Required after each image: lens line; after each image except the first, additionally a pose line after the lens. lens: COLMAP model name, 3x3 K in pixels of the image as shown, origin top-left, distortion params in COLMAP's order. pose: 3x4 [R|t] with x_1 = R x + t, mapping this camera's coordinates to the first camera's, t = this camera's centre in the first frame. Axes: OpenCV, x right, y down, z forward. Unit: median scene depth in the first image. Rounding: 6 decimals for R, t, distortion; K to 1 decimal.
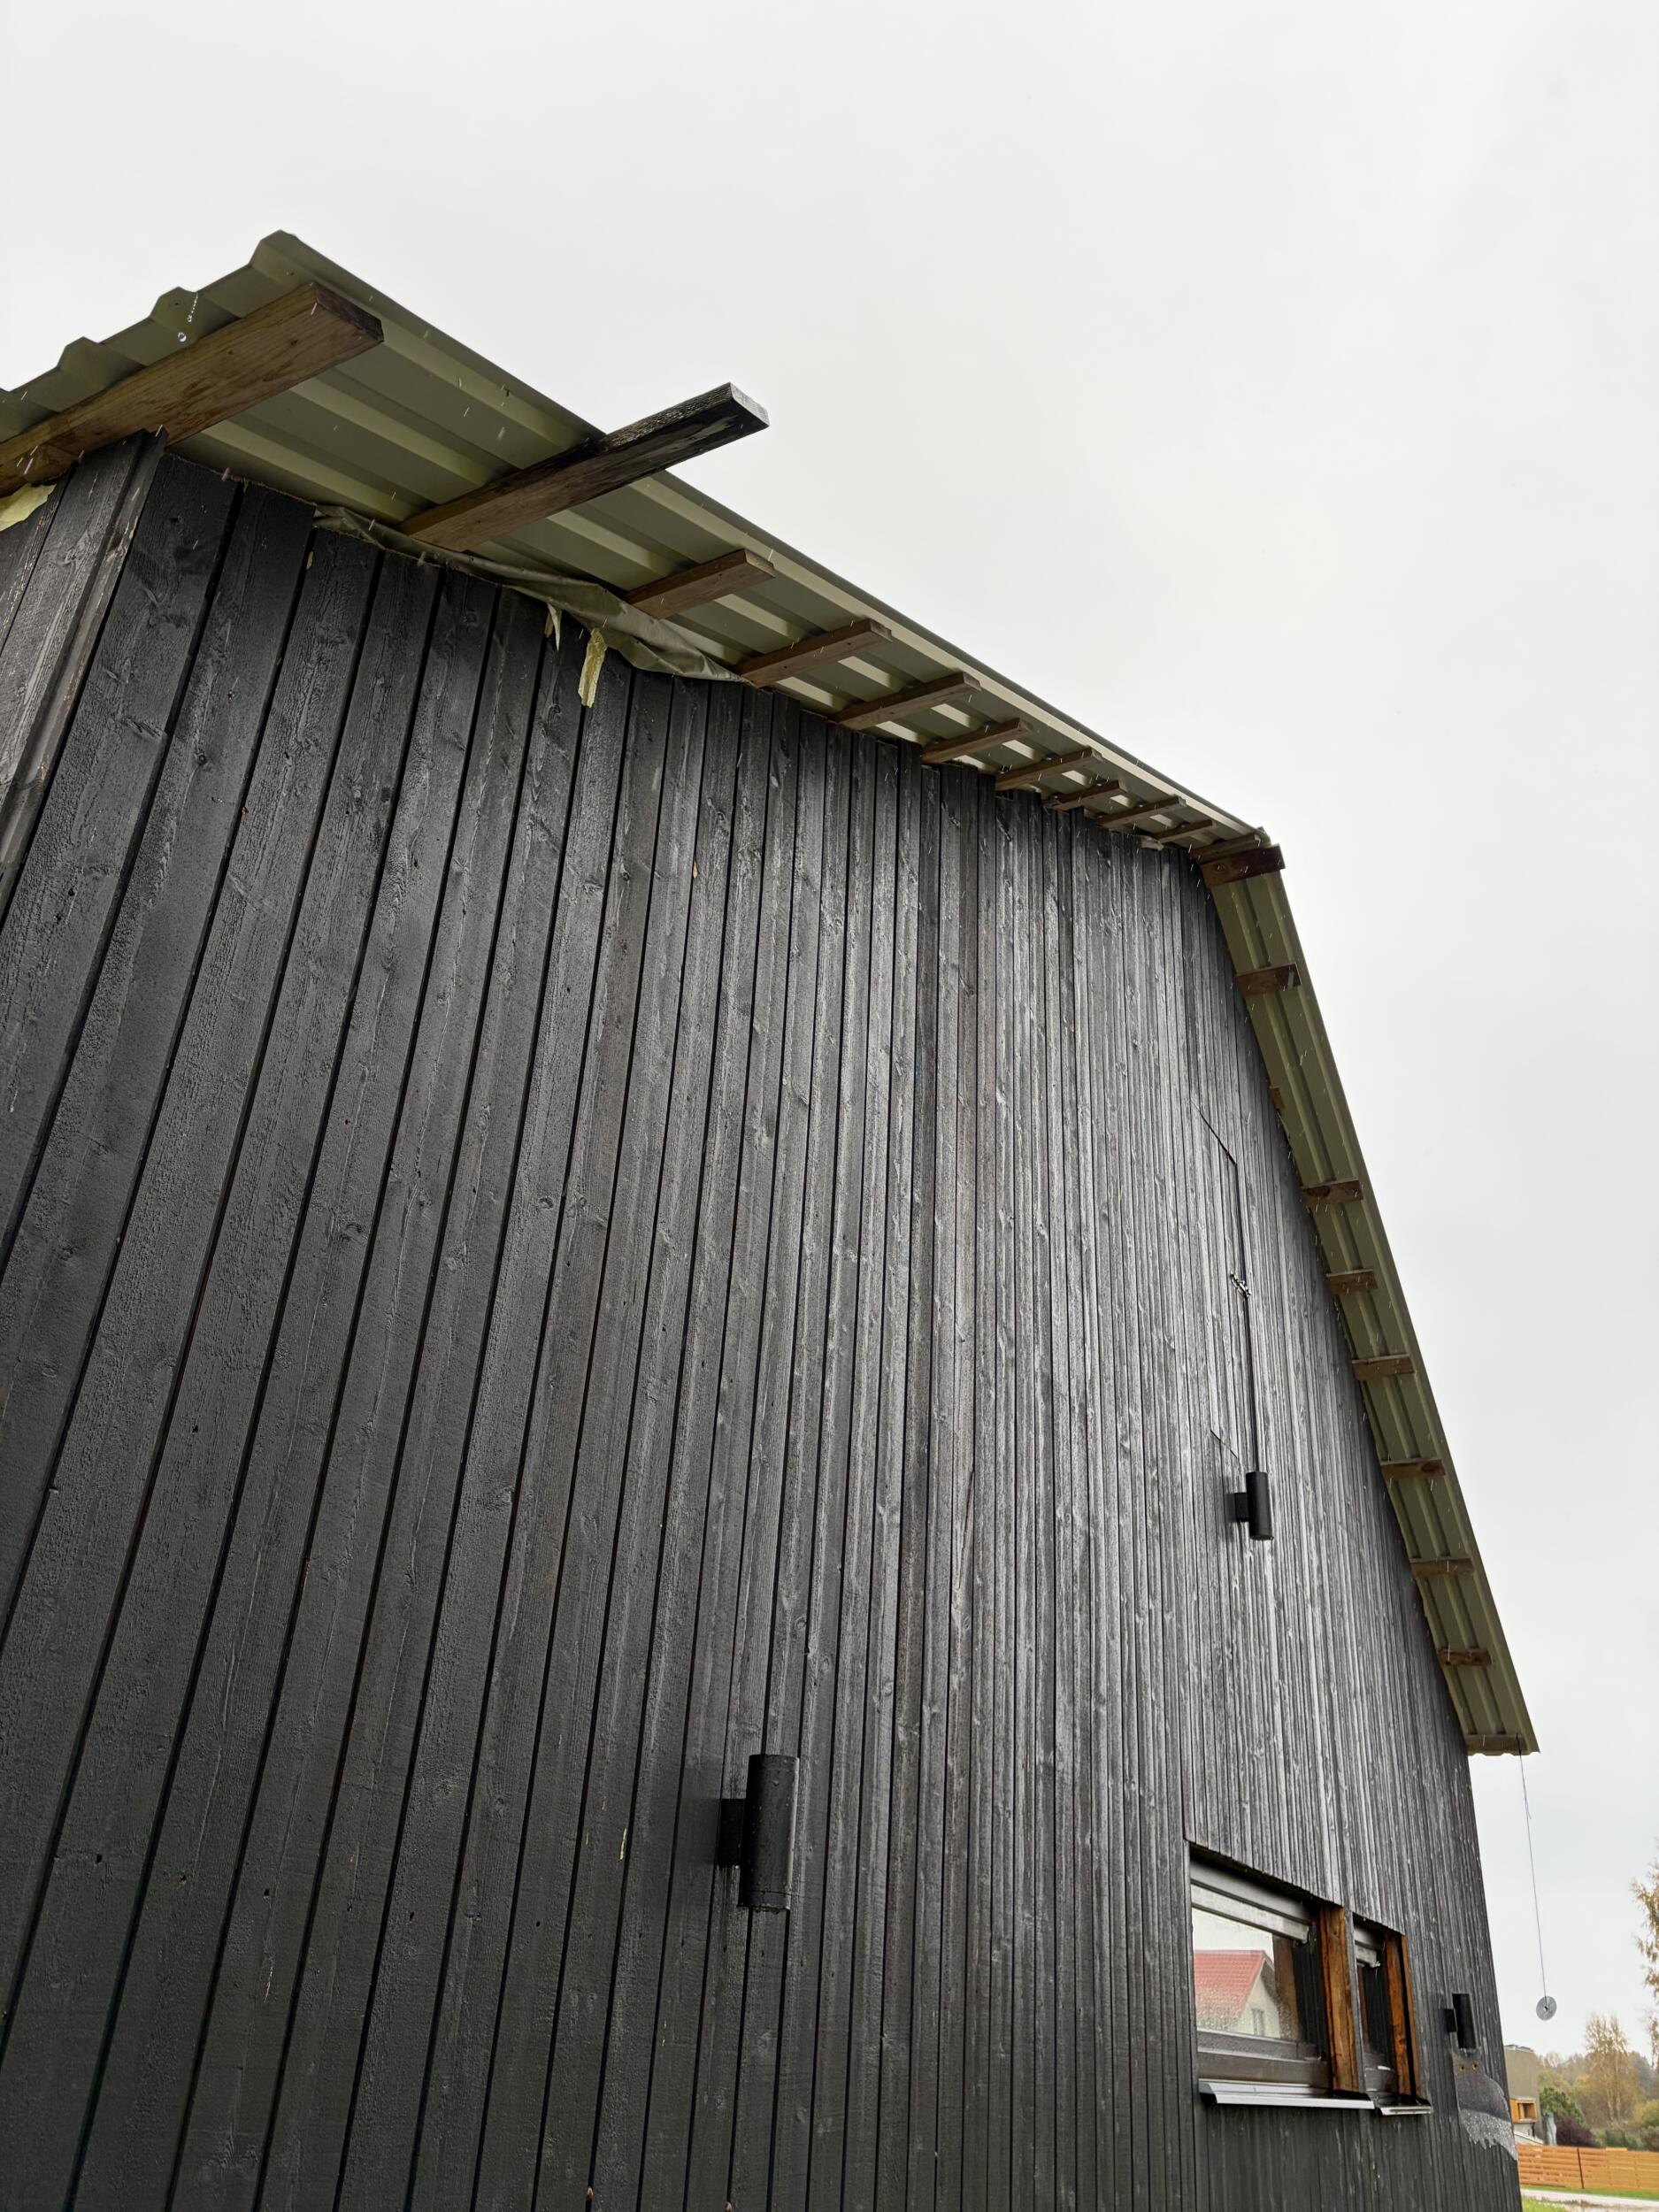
lens RADIAL K [[1658.7, 0, 829.5], [0, 1658.7, 1106.0], [0, 0, 1]] dist [0.080962, -0.102575]
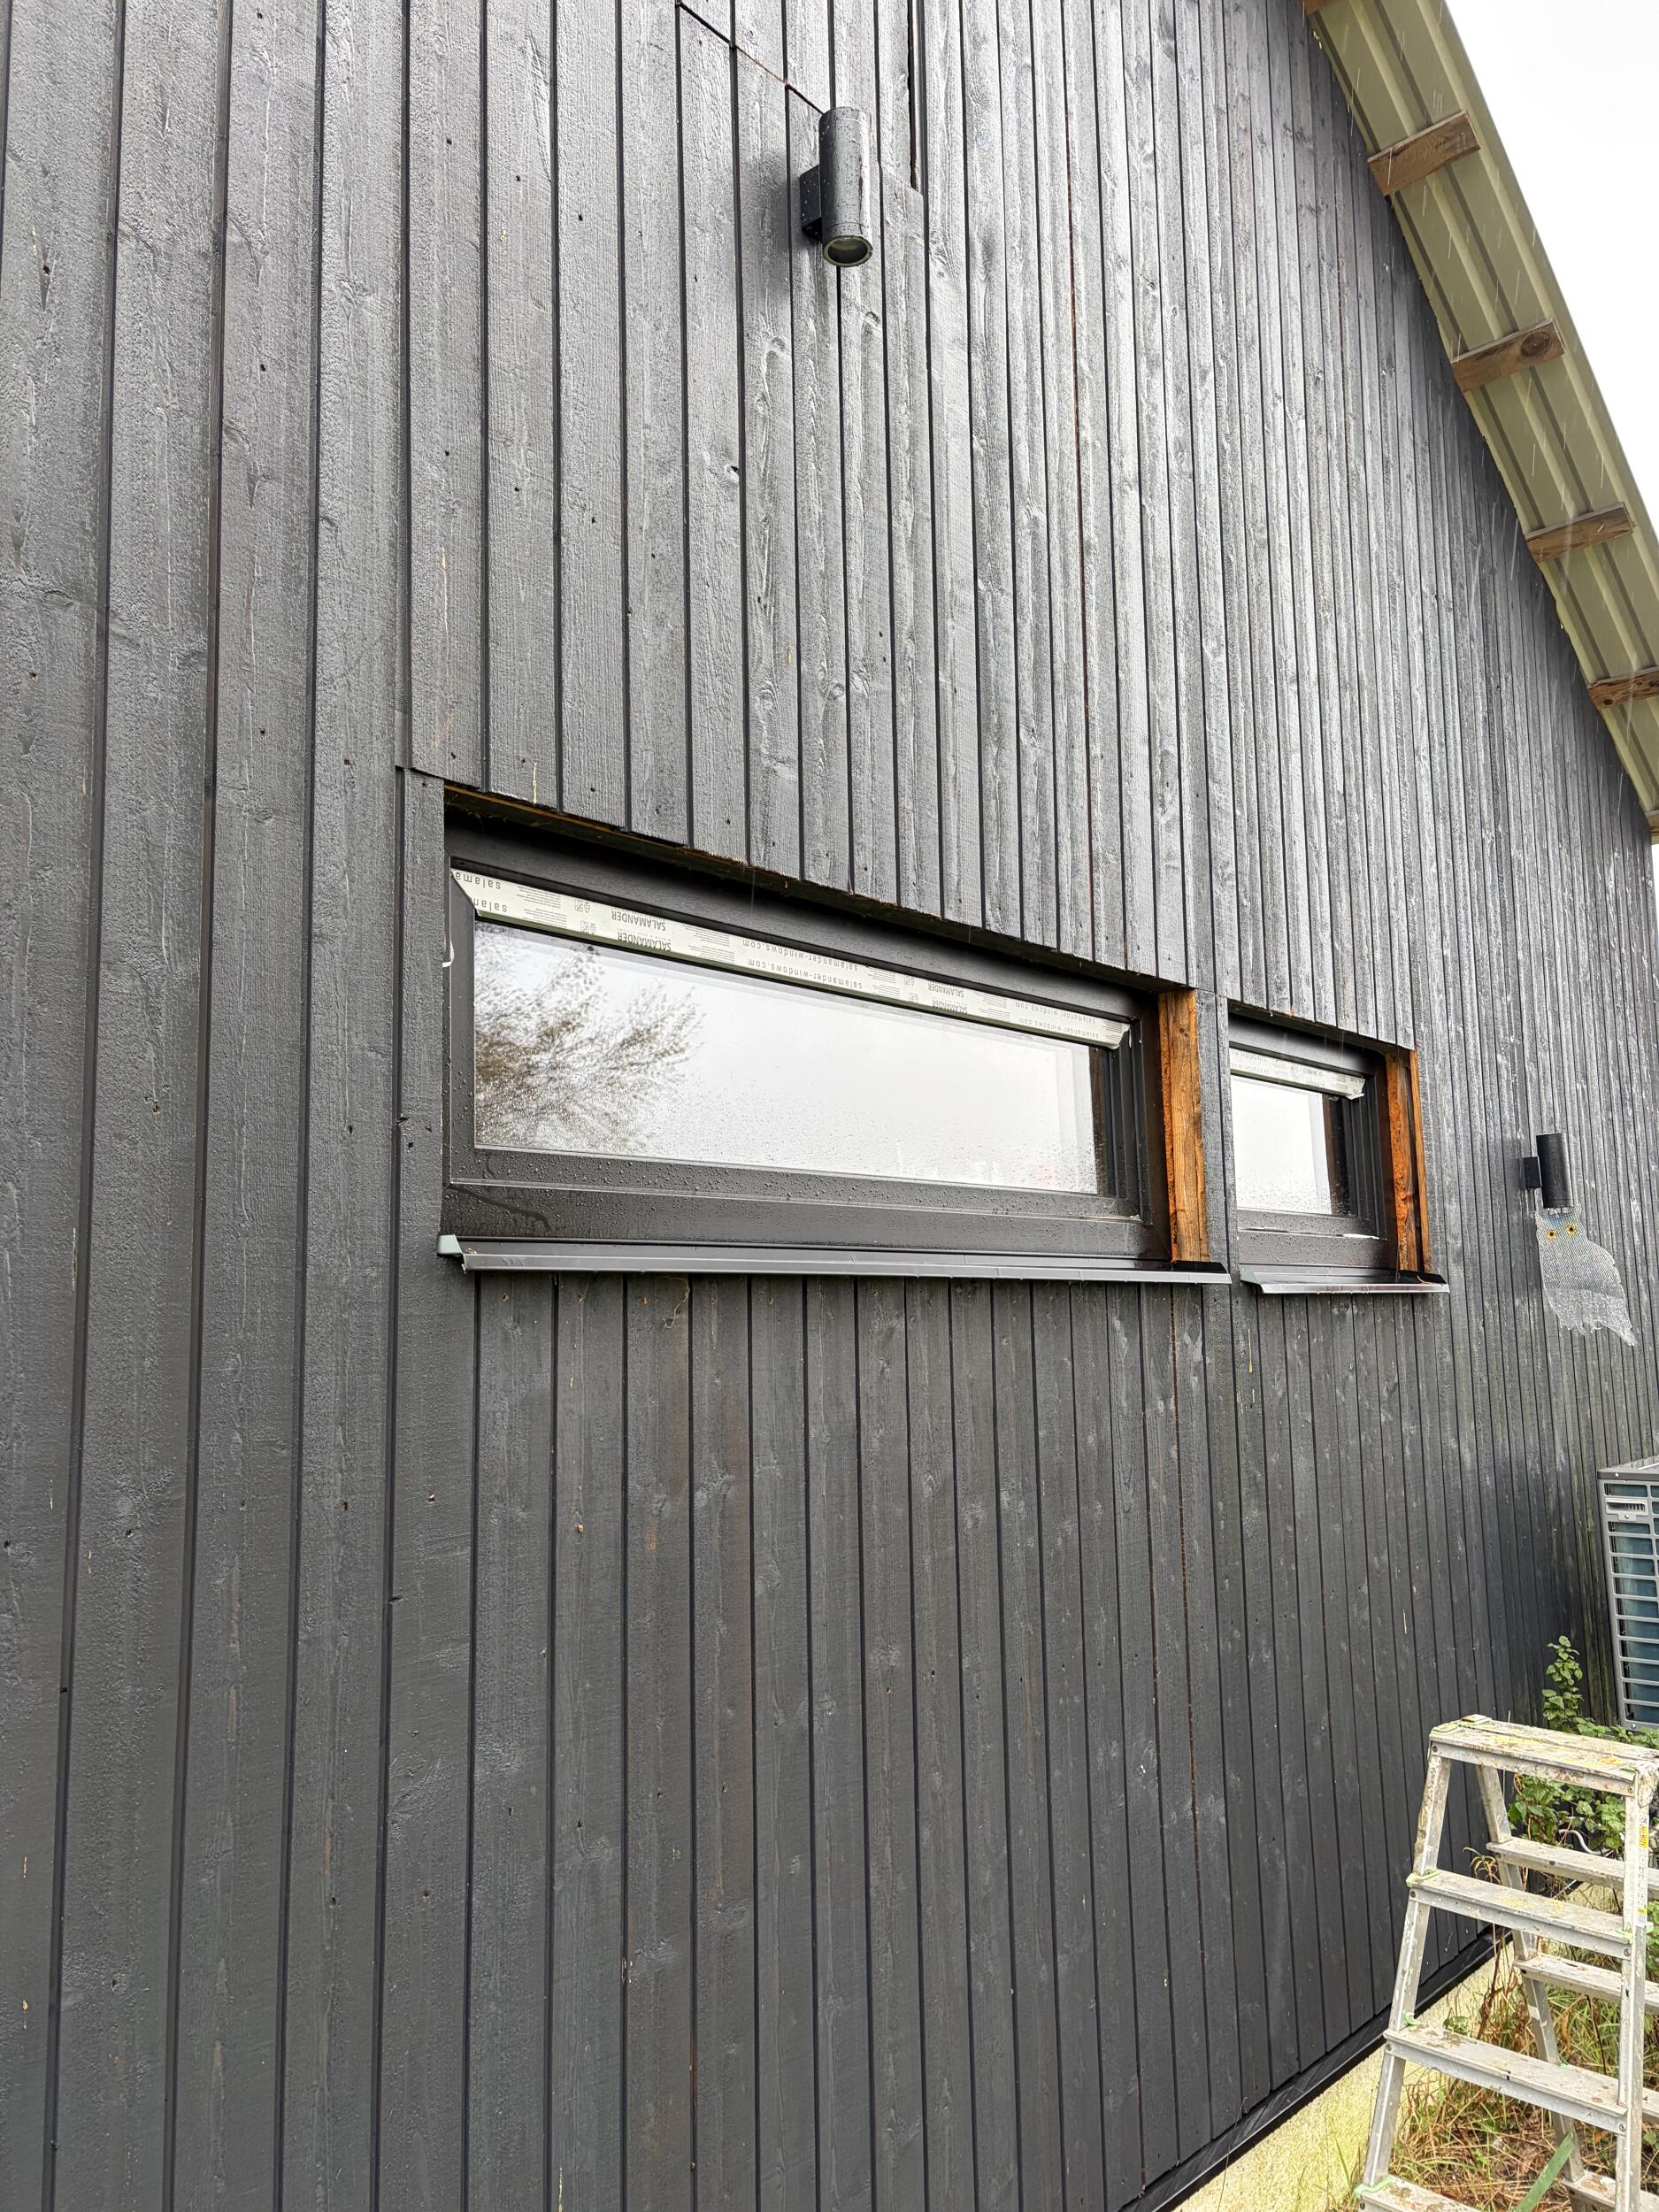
lens RADIAL K [[1596.7, 0, 829.5], [0, 1596.7, 1106.0], [0, 0, 1]] dist [-0.008606, -0.004750]
pose [[0.959837, -0.088205, -0.266333, 0.288740], [0.181428, 0.919235, 0.349415, 0.260274], [0.214002, -0.383701, 0.898319, 0.402138]]
